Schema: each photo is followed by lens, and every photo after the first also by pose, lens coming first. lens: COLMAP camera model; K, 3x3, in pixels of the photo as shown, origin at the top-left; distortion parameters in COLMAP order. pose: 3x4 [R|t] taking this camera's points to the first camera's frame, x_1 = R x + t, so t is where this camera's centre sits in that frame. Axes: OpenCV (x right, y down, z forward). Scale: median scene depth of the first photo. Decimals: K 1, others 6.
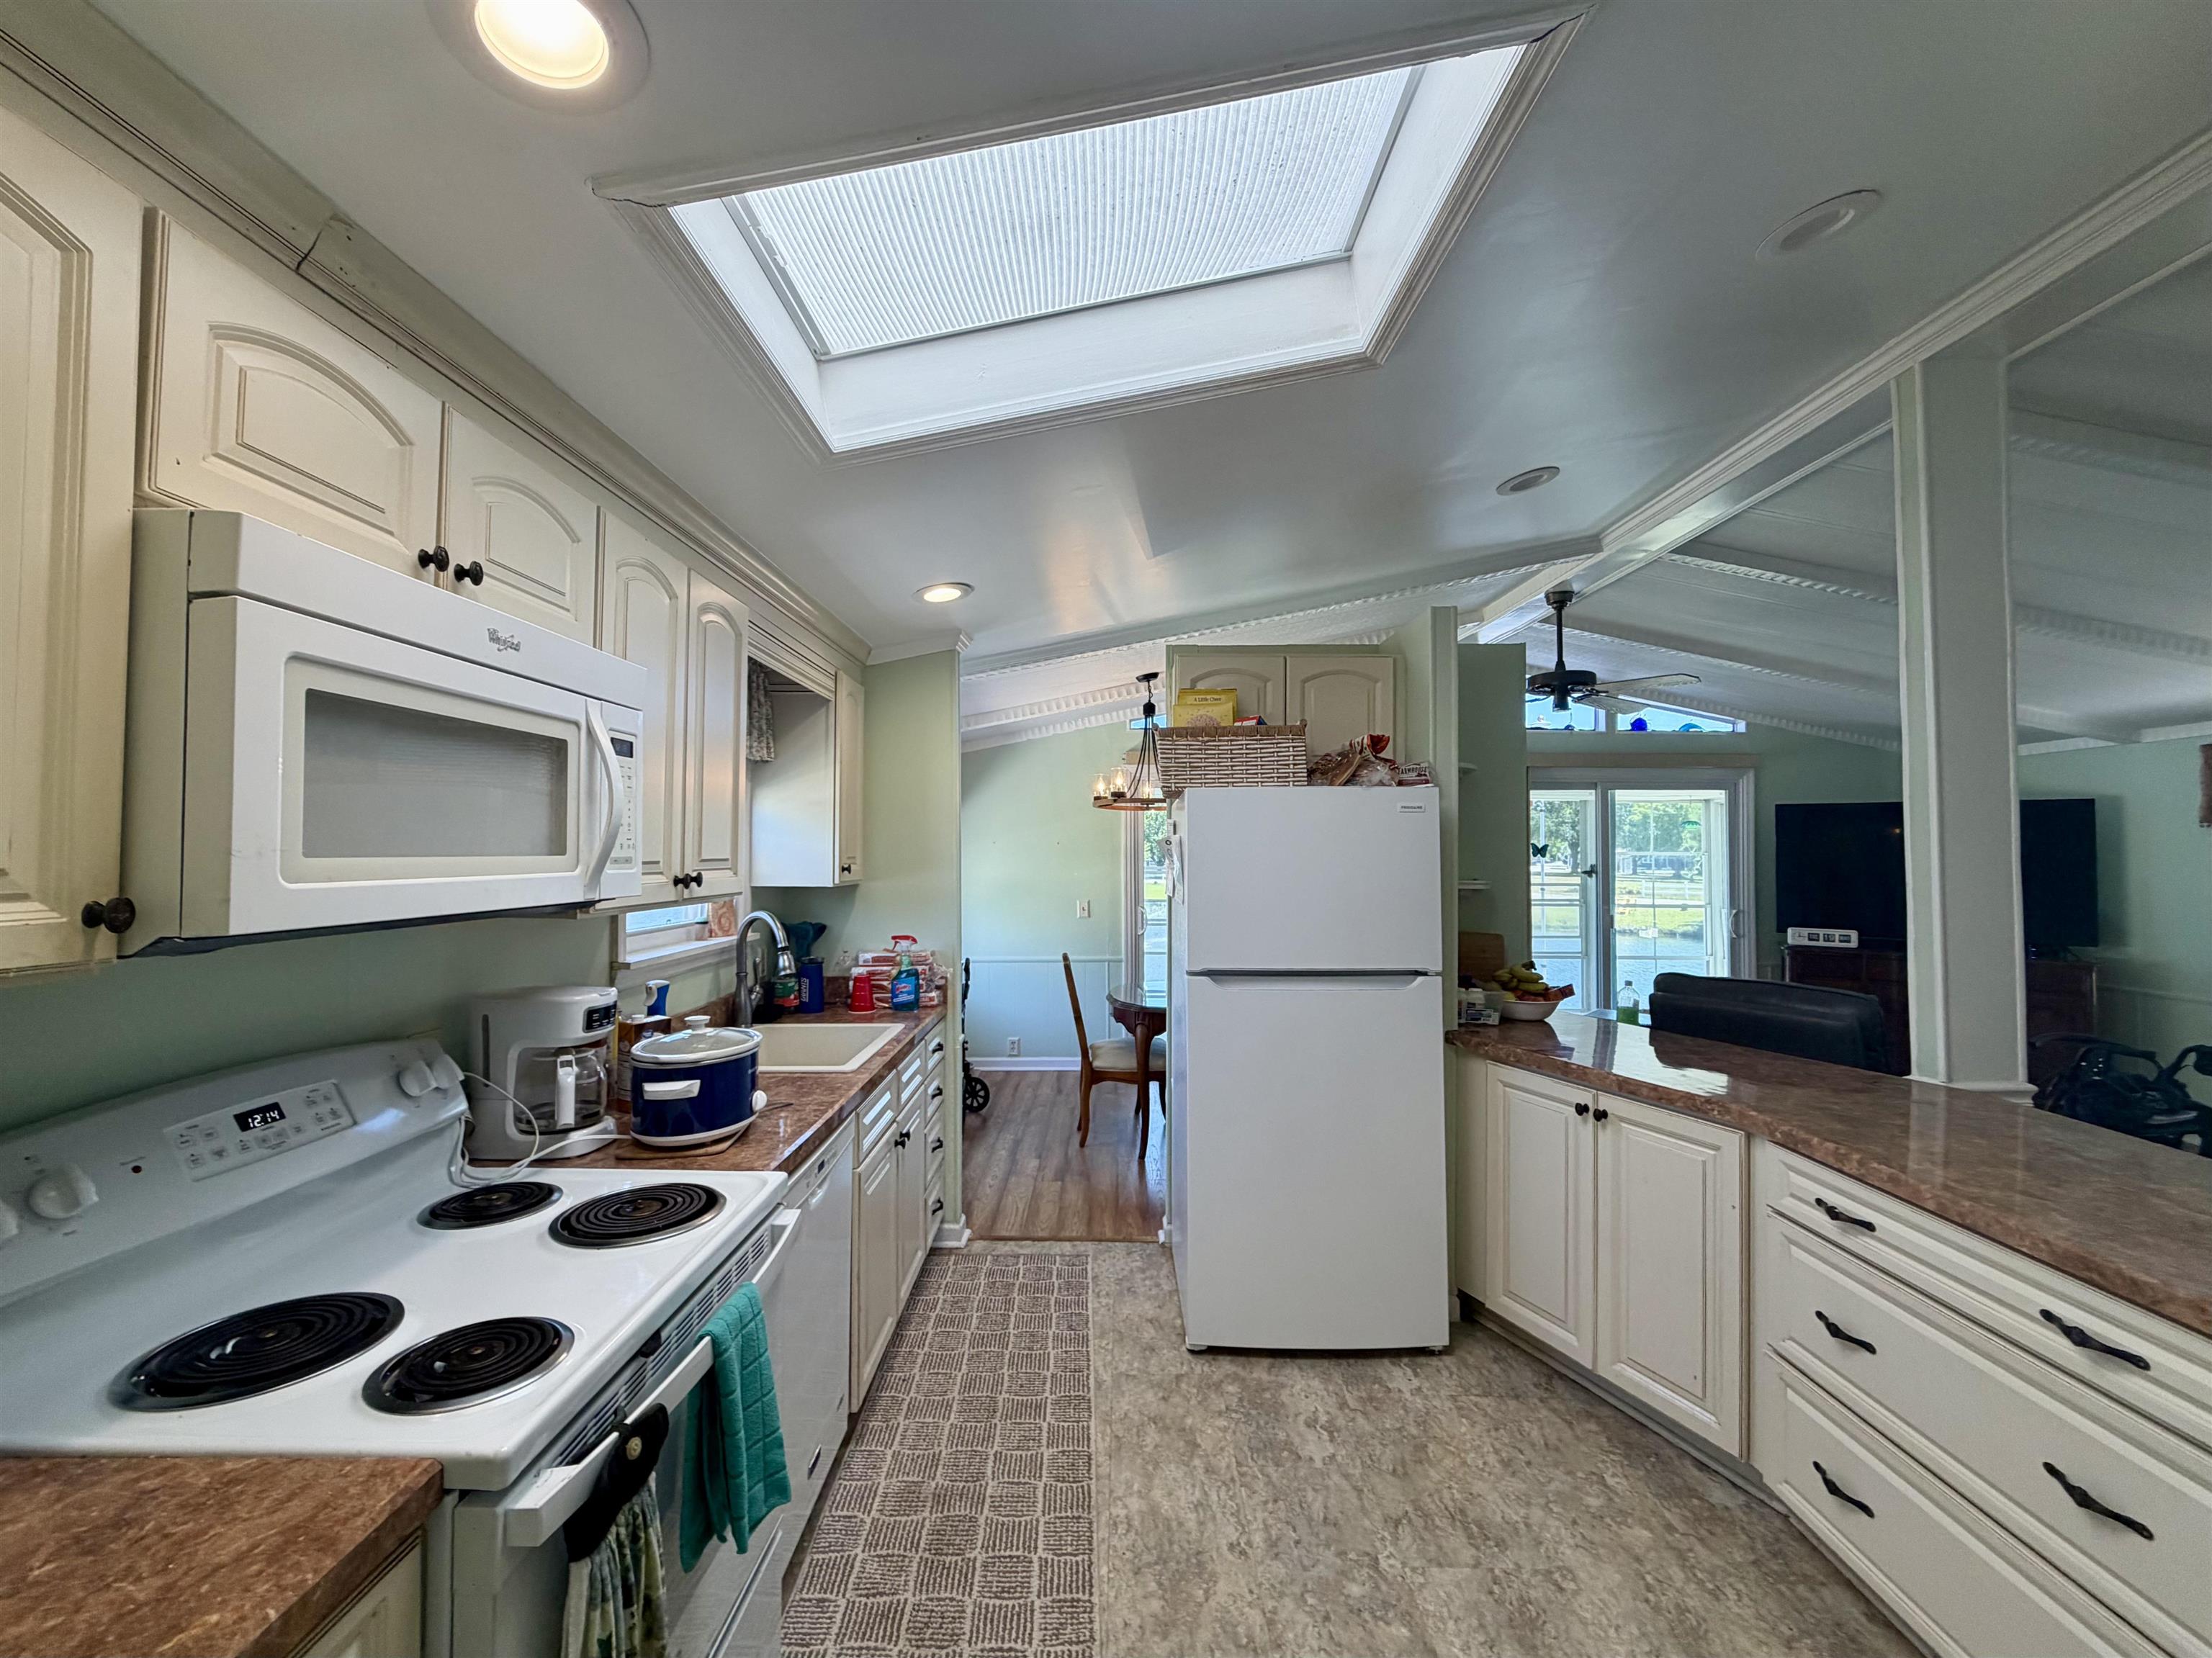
lens RADIAL K [[878.6, 0, 1118.7], [0, 878.6, 833.4], [0, 0, 1]] dist [0.002665, -0.000151]
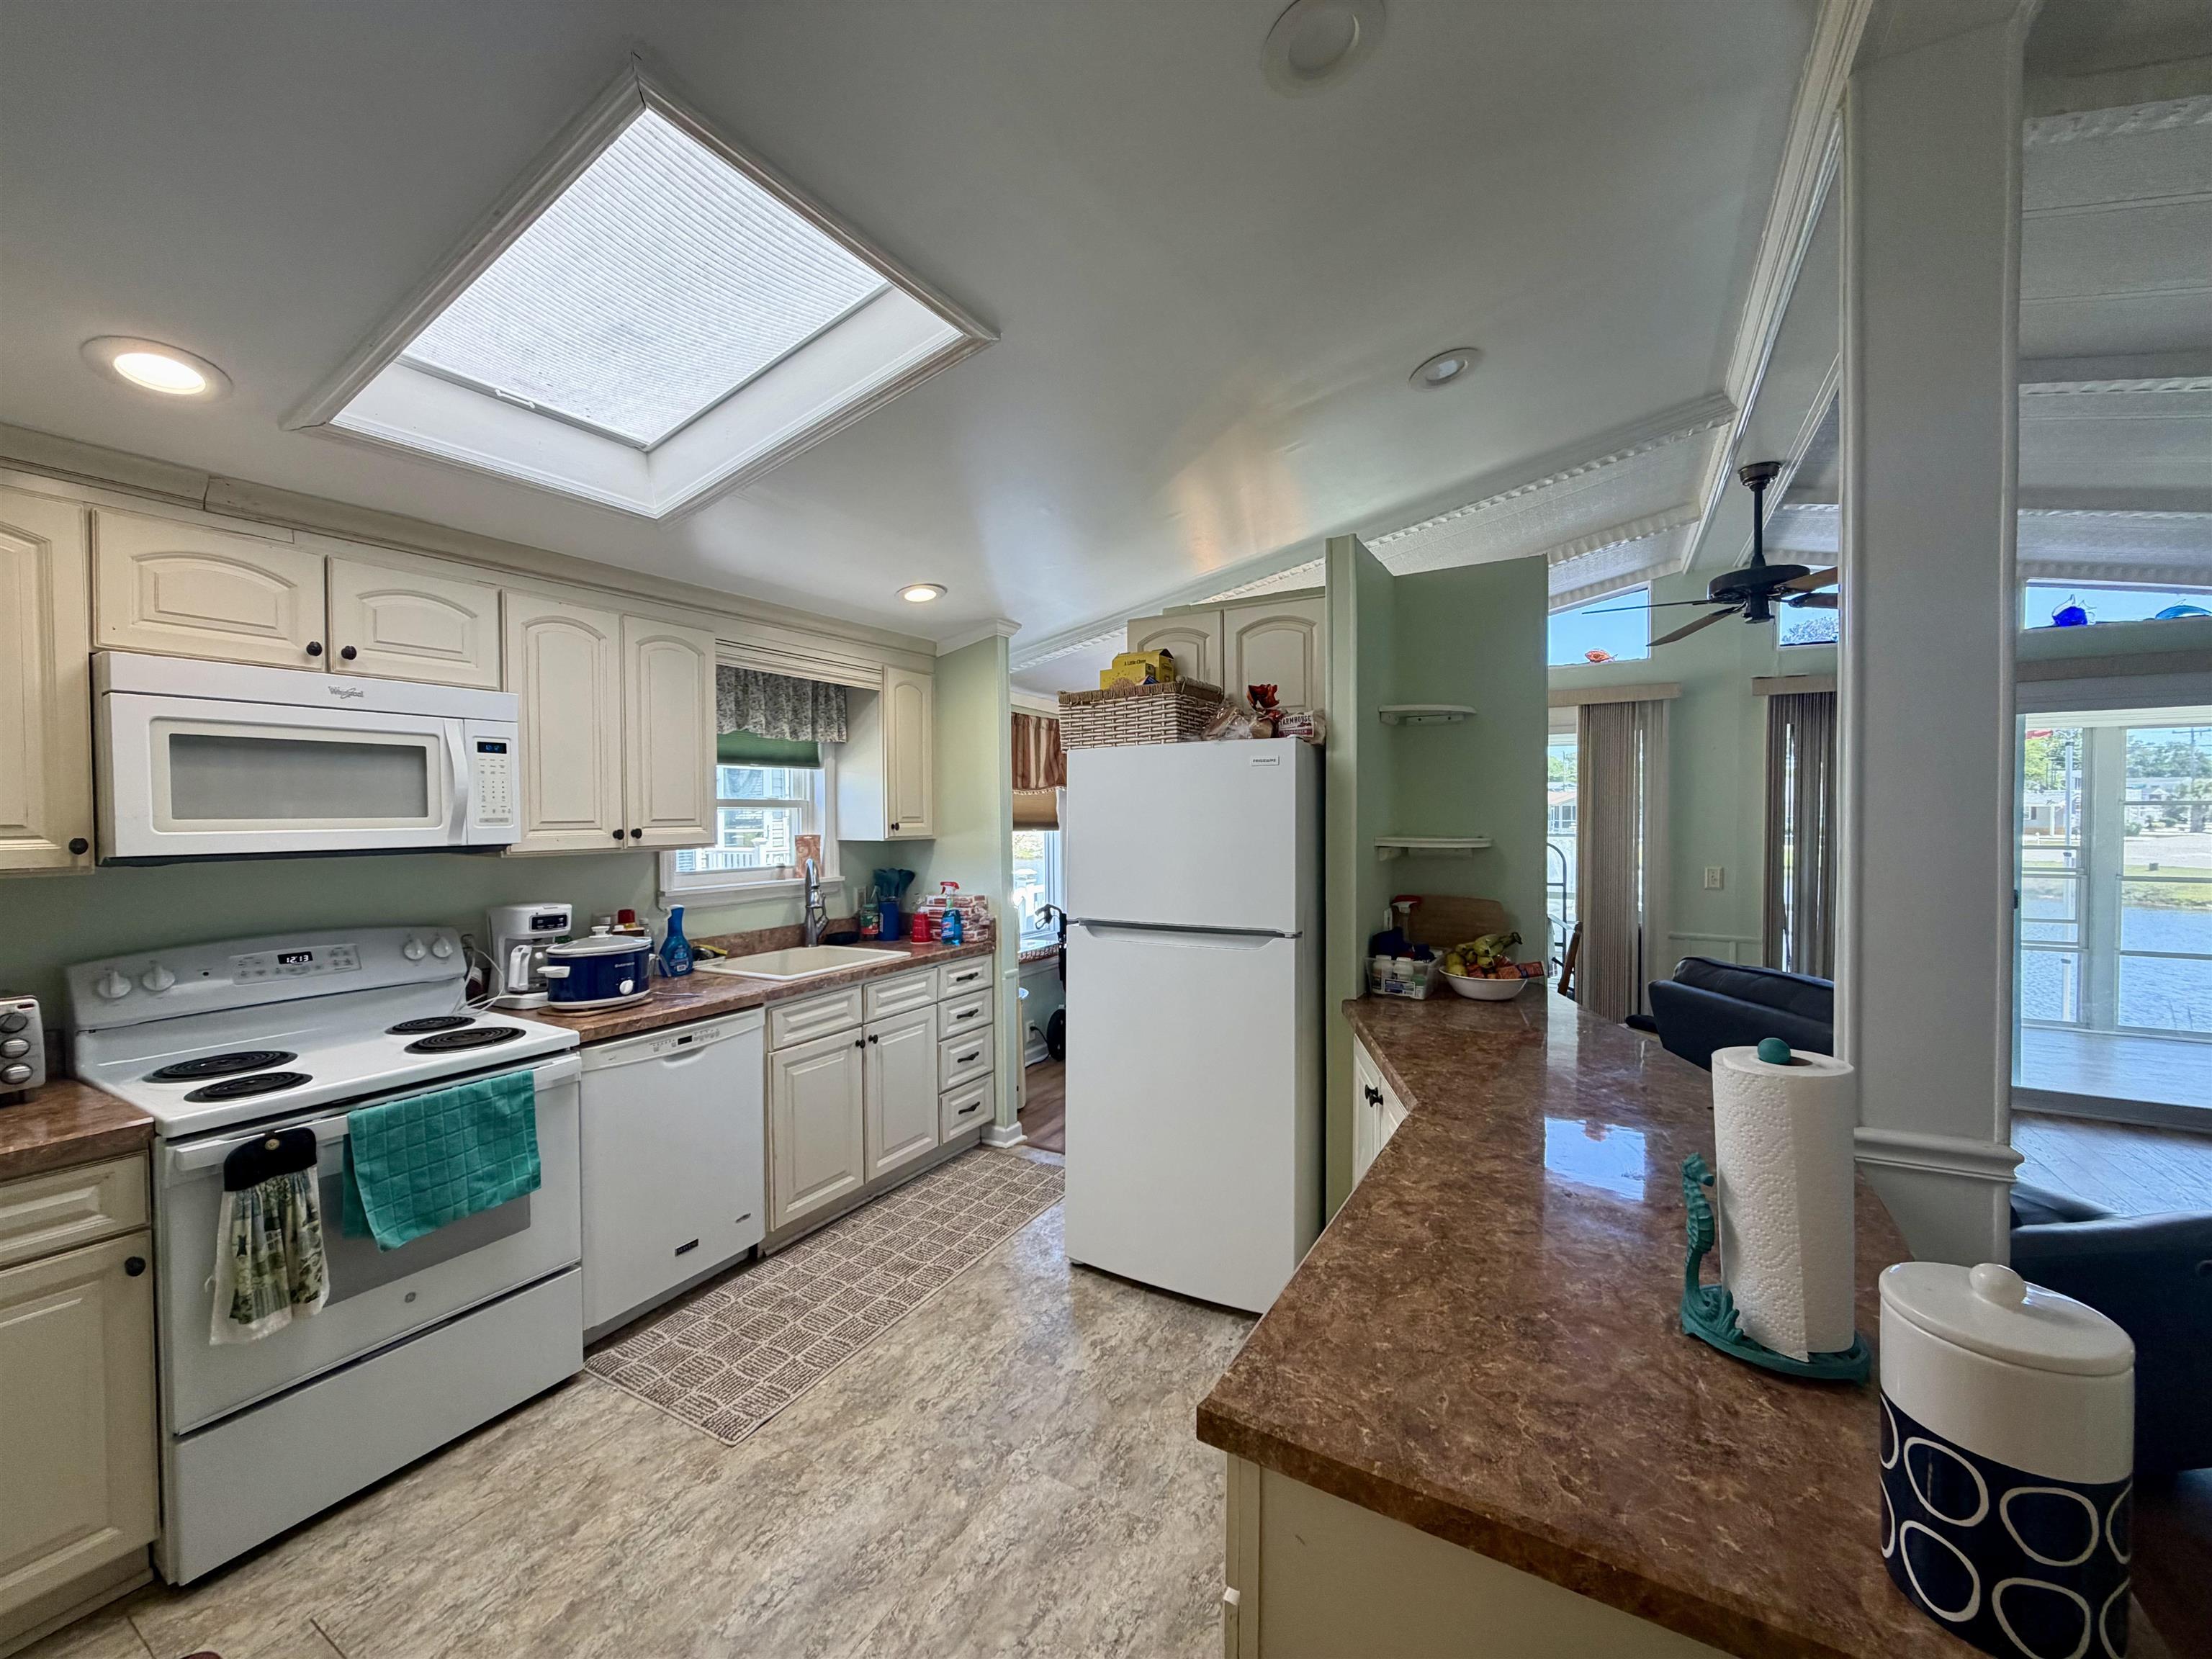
lens RADIAL K [[878.7, 0, 1184.7], [0, 878.7, 832.9], [0, 0, 1]] dist [0.002665, -0.000151]
pose [[0.877453, 0.001363, -0.479662, 0.943042], [0.020530, 0.998973, 0.040394, 0.011254], [0.479224, -0.045291, 0.876523, 0.162883]]
